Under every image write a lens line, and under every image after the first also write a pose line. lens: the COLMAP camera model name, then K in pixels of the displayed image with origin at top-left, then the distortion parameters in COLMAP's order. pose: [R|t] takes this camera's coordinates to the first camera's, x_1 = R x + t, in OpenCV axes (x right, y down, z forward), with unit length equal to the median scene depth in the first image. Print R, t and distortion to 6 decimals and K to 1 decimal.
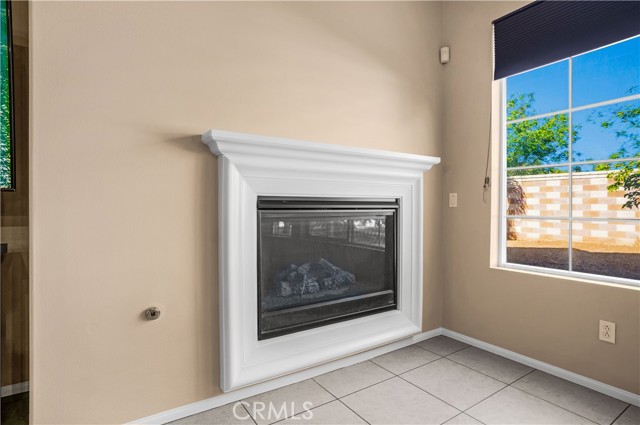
lens RADIAL K [[339.3, 0, 315.1], [0, 339.3, 208.3], [0, 0, 1]] dist [-0.056397, -0.000979]
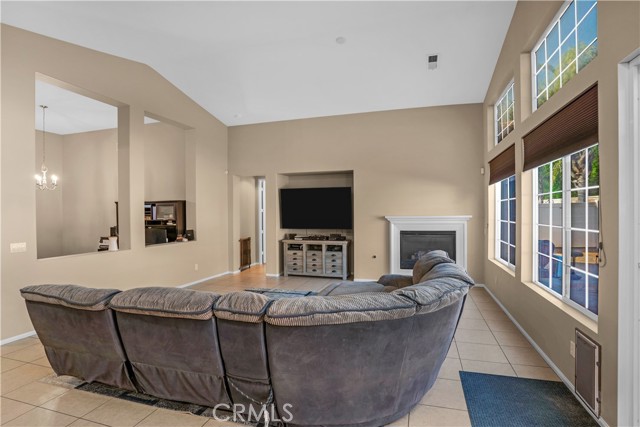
lens RADIAL K [[324.9, 0, 320.8], [0, 324.9, 214.9], [0, 0, 1]] dist [-0.055449, 0.003884]
pose [[0.643607, -0.002282, -0.765353, 1.580950], [0.006816, 0.999973, 0.002750, -0.177392], [0.765326, -0.006986, 0.643605, -1.561349]]
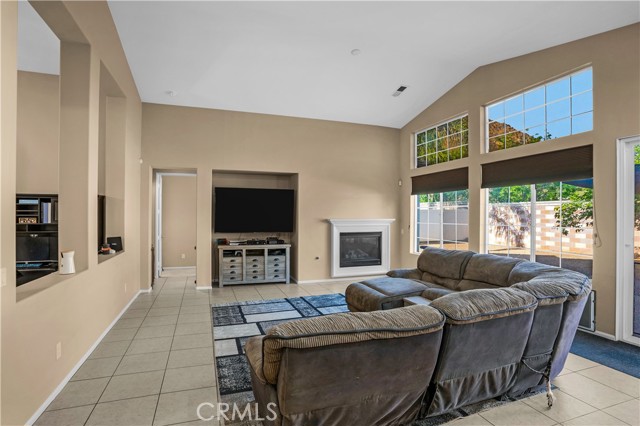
lens RADIAL K [[324.9, 0, 317.2], [0, 324.9, 216.0], [0, 0, 1]] dist [-0.055449, 0.003884]
pose [[0.974515, 0.000754, -0.224322, 0.351893], [-0.001587, 0.999992, -0.003534, -0.173404], [0.224318, 0.003799, 0.974509, -2.288273]]
